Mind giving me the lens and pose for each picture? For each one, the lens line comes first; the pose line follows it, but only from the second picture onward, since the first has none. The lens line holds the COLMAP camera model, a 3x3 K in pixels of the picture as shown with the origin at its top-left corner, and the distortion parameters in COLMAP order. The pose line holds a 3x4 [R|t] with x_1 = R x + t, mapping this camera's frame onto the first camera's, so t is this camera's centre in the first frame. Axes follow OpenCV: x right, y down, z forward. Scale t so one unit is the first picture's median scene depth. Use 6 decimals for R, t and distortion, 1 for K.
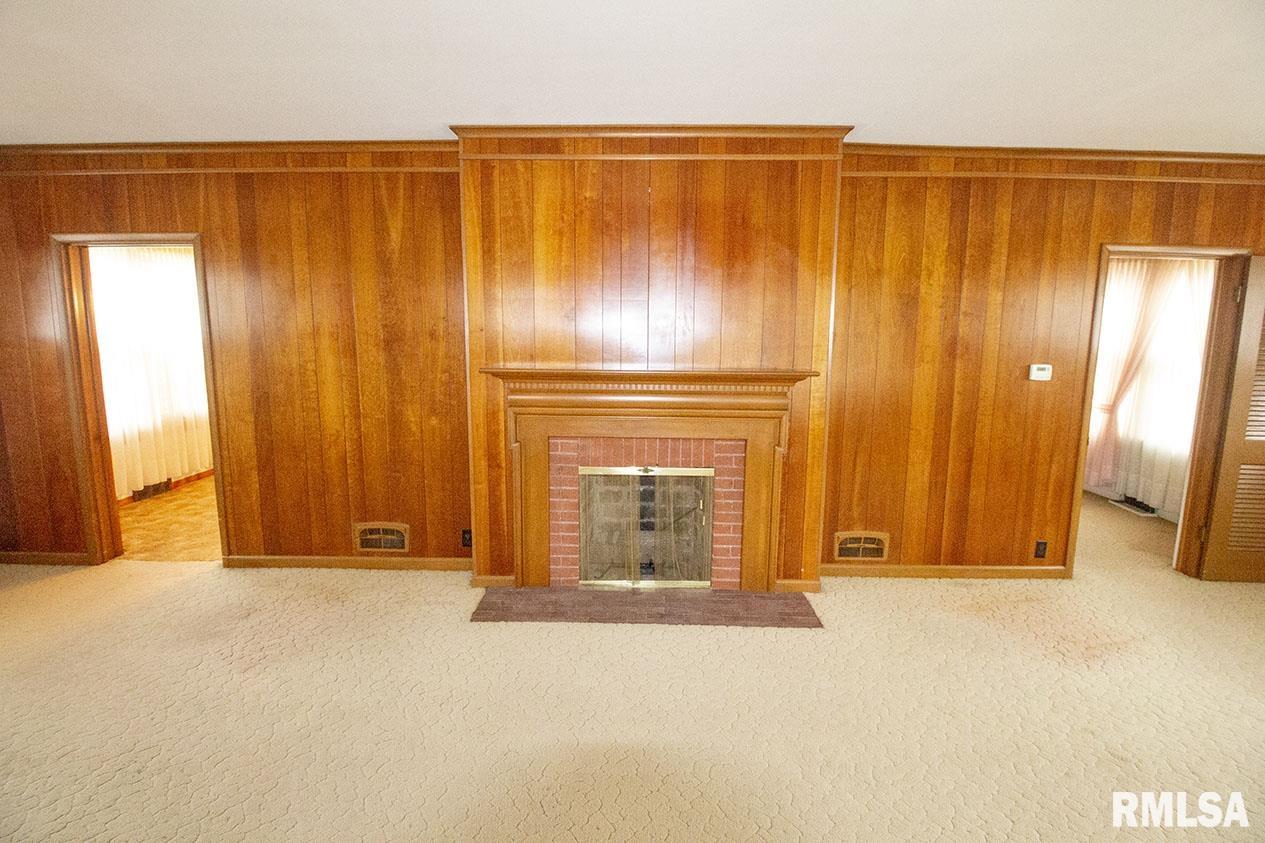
lens RADIAL K [[583.3, 0, 629.1], [0, 583.3, 408.7], [0, 0, 1]] dist [0.001483, -0.014081]
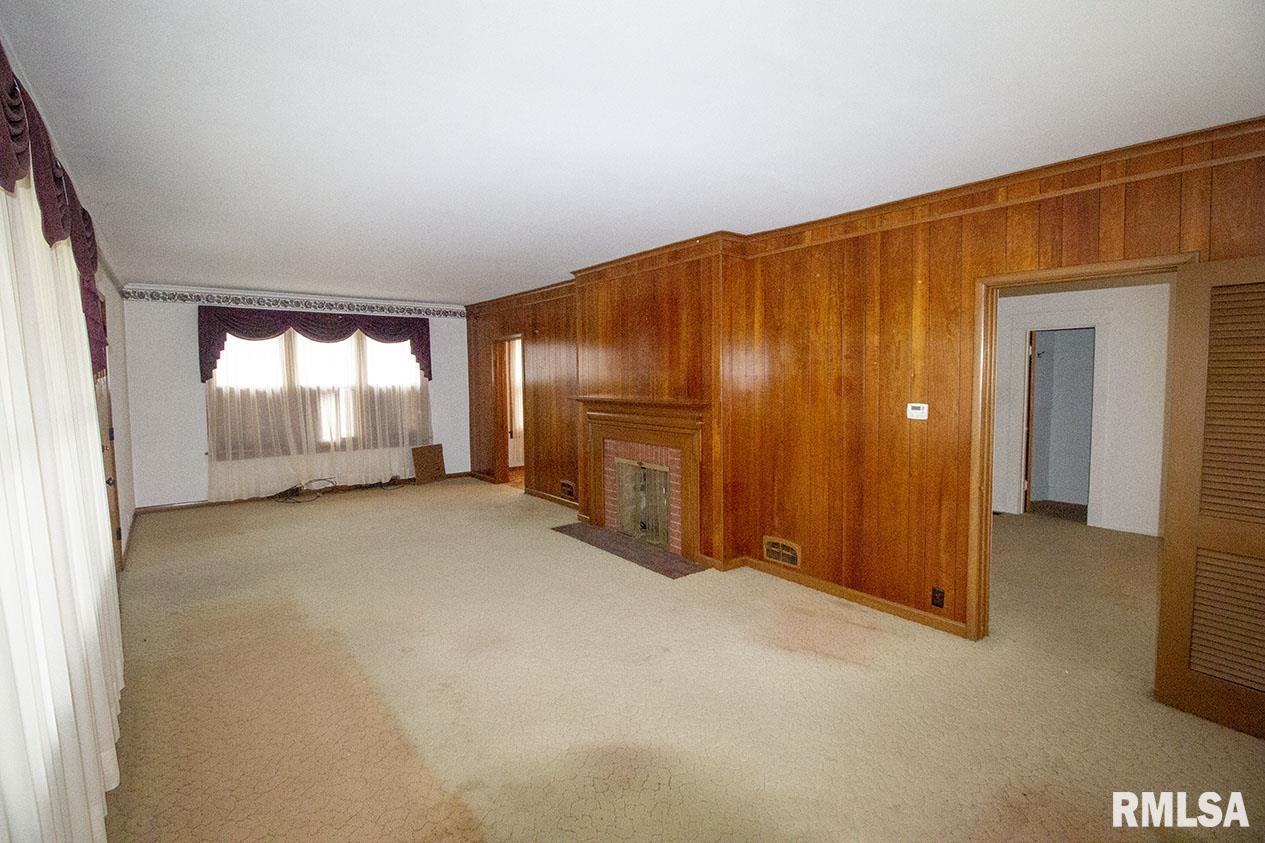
lens RADIAL K [[589.9, 0, 632.5], [0, 589.9, 421.5], [0, 0, 1]] dist [-0.001341, -0.015319]
pose [[0.620938, 0.047220, -0.782436, 1.204834], [-0.094859, 0.995375, -0.015208, 0.017347], [0.778099, 0.083664, 0.622545, -0.018227]]
